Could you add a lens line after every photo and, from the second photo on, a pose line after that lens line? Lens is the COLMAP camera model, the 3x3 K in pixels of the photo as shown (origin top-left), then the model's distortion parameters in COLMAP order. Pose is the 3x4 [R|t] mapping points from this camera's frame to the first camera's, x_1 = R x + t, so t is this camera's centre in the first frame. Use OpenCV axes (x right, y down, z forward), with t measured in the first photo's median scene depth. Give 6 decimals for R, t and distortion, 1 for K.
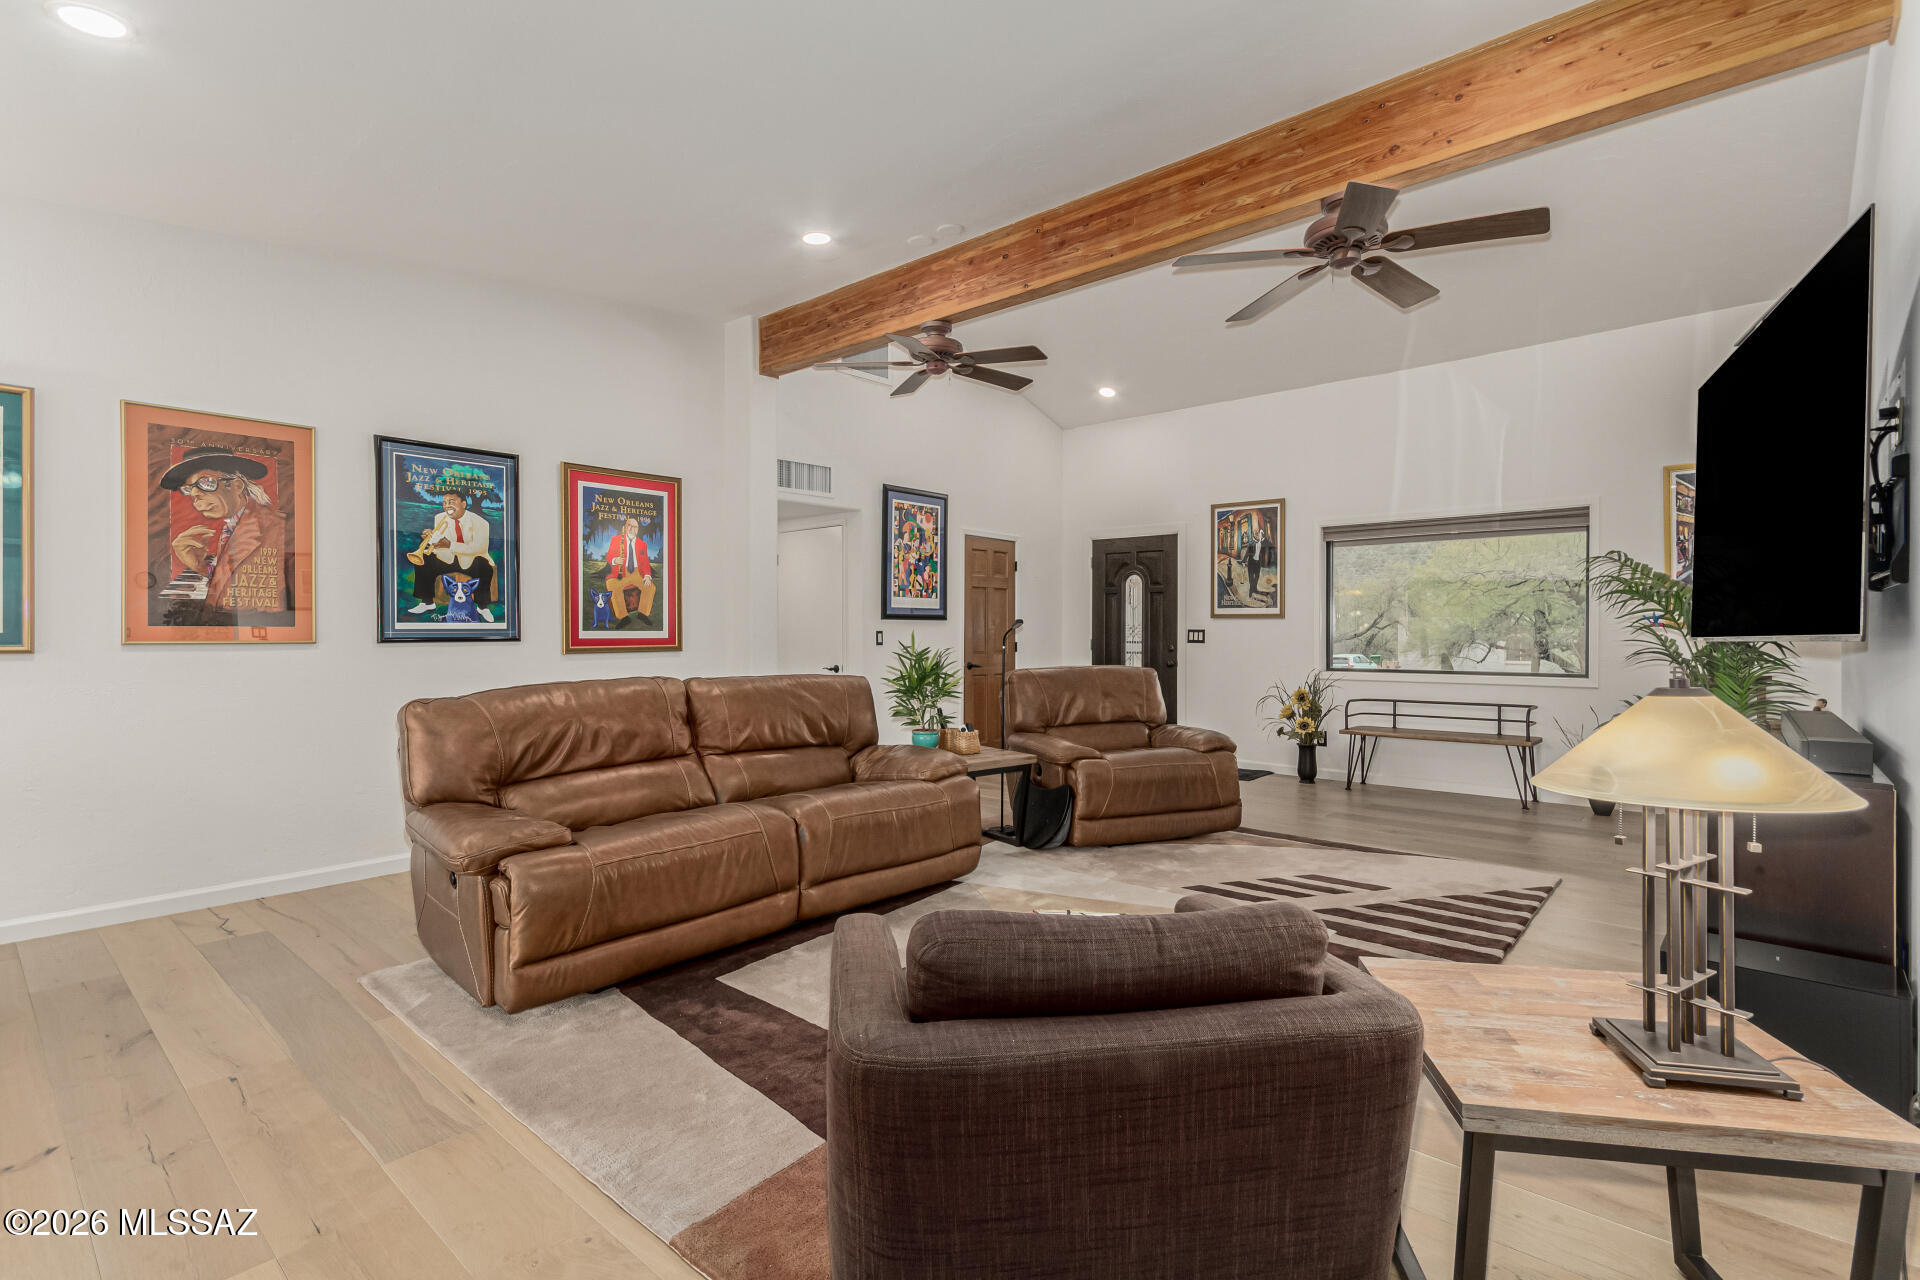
lens RADIAL K [[894.9, 0, 989.4], [0, 894.9, 633.0], [0, 0, 1]] dist [0.002979, -0.000411]
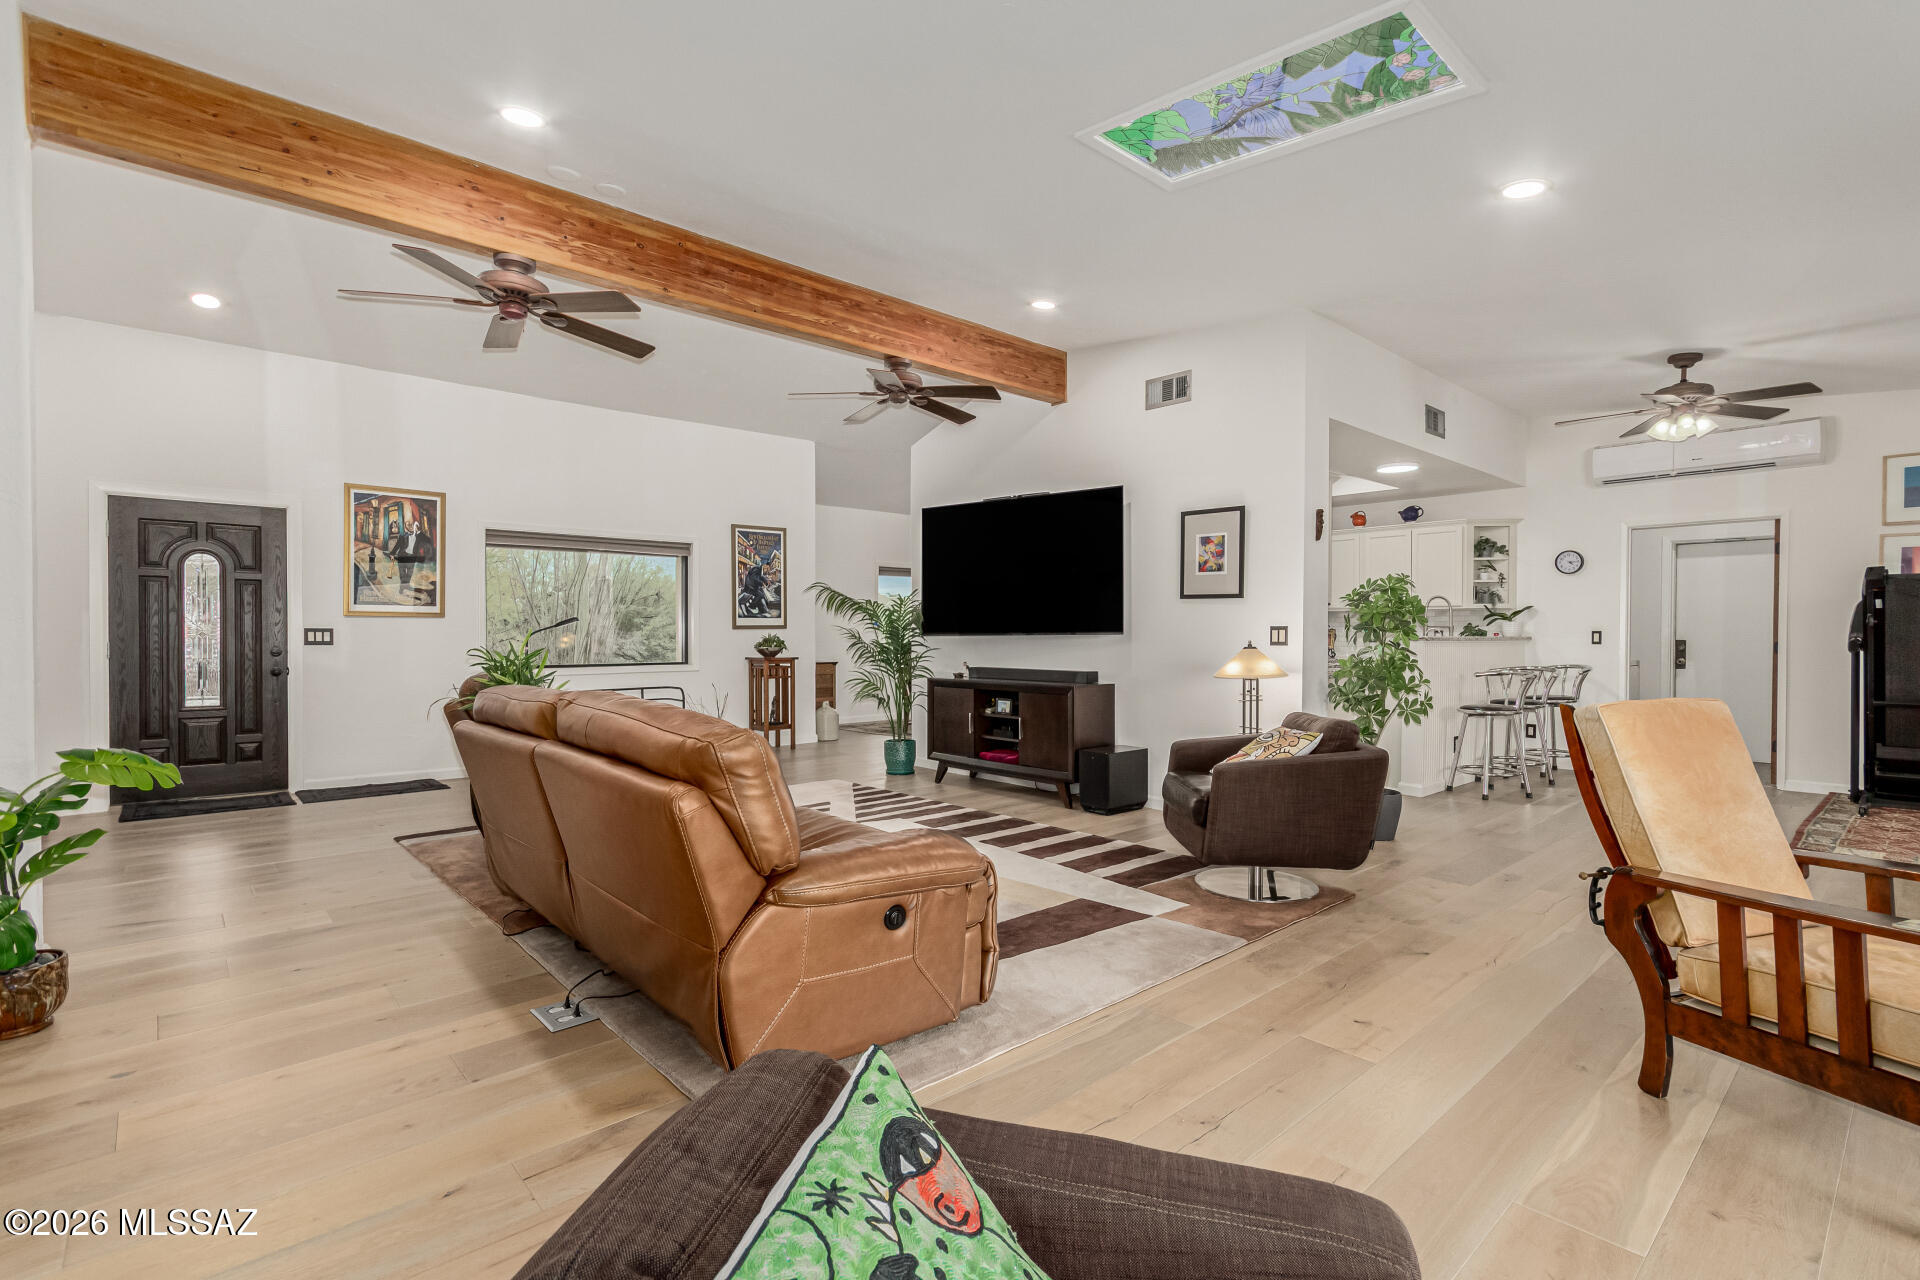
lens RADIAL K [[894.9, 0, 966.3], [0, 894.9, 640.0], [0, 0, 1]] dist [0.002979, -0.000411]
pose [[0.123461, -0.007814, 0.992319, -0.789770], [0.001436, 0.999969, 0.007696, 0.001398], [-0.992348, 0.000475, 0.123469, 0.457825]]
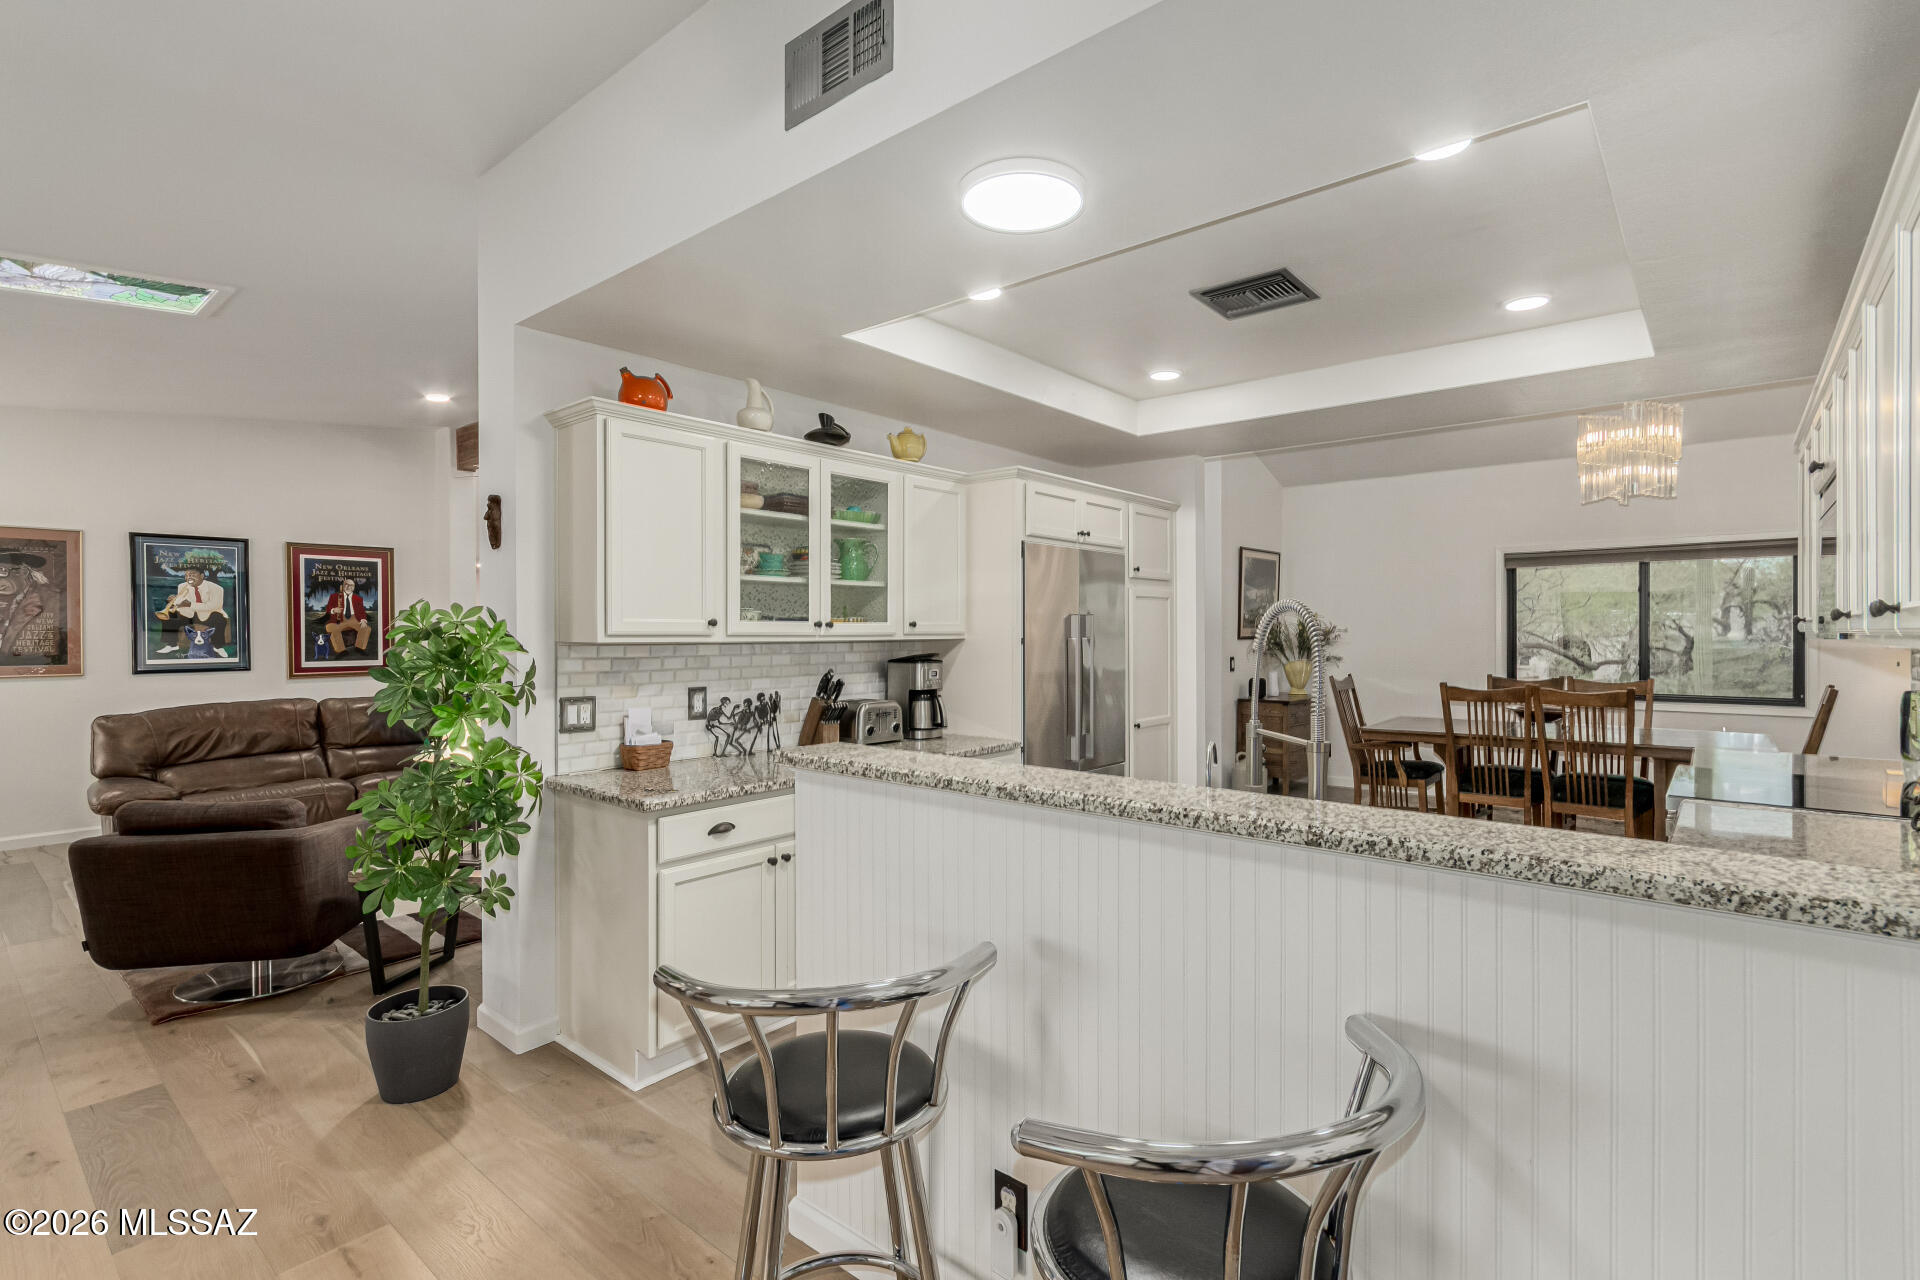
lens RADIAL K [[894.9, 0, 981.0], [0, 894.9, 629.9], [0, 0, 1]] dist [0.002979, -0.000411]
pose [[0.999878, -0.002313, 0.015453, 0.594602], [0.002369, 0.999991, -0.003592, -0.045775], [-0.015445, 0.003628, 0.999874, -0.424766]]
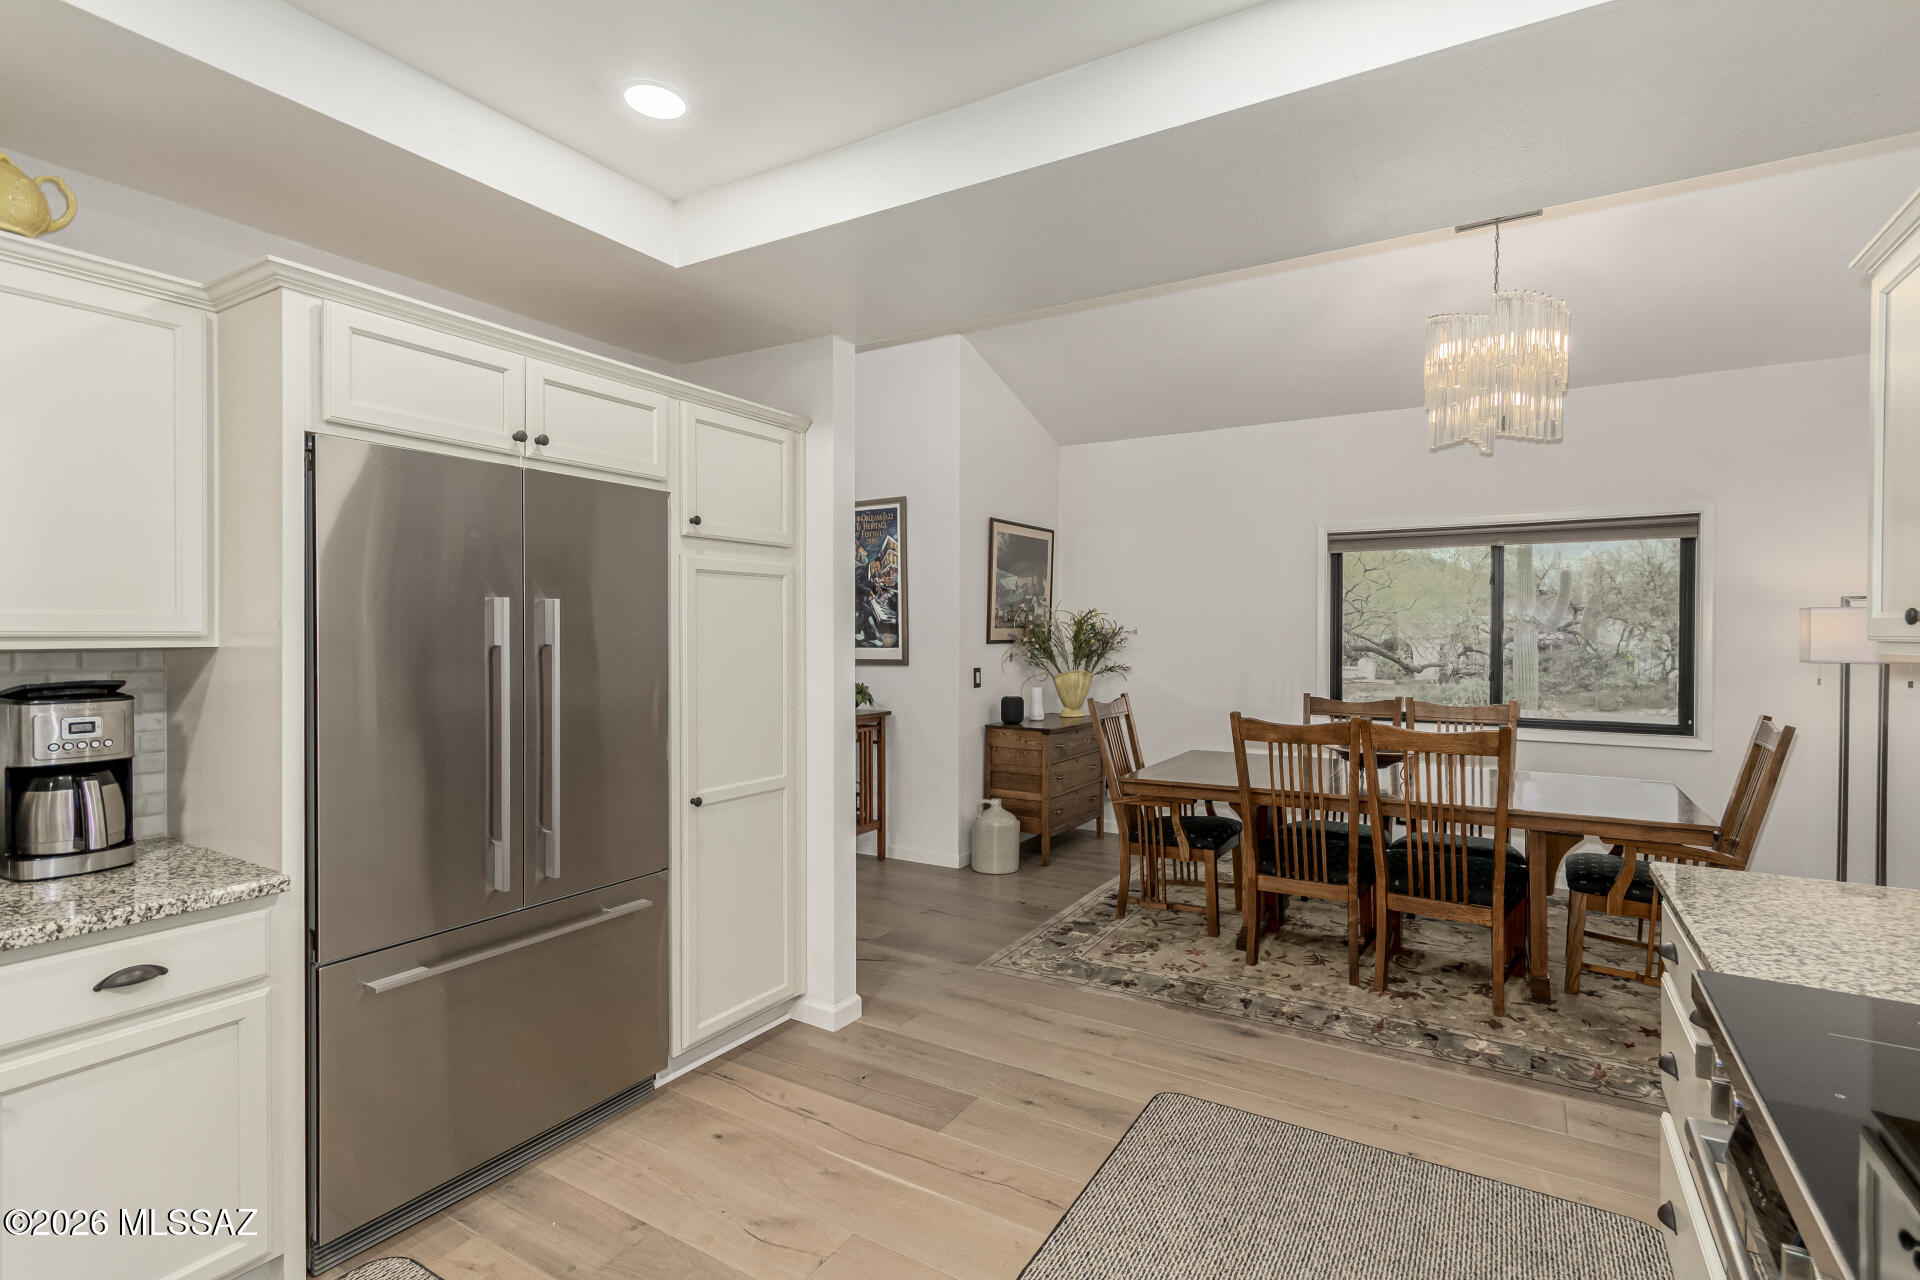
lens RADIAL K [[894.9, 0, 951.6], [0, 894.9, 640.3], [0, 0, 1]] dist [0.002979, -0.000411]
pose [[0.990360, 0.001528, 0.138511, 0.854133], [-0.002654, 0.999965, 0.007945, -0.047315], [-0.138494, -0.008236, 0.990329, -0.014740]]
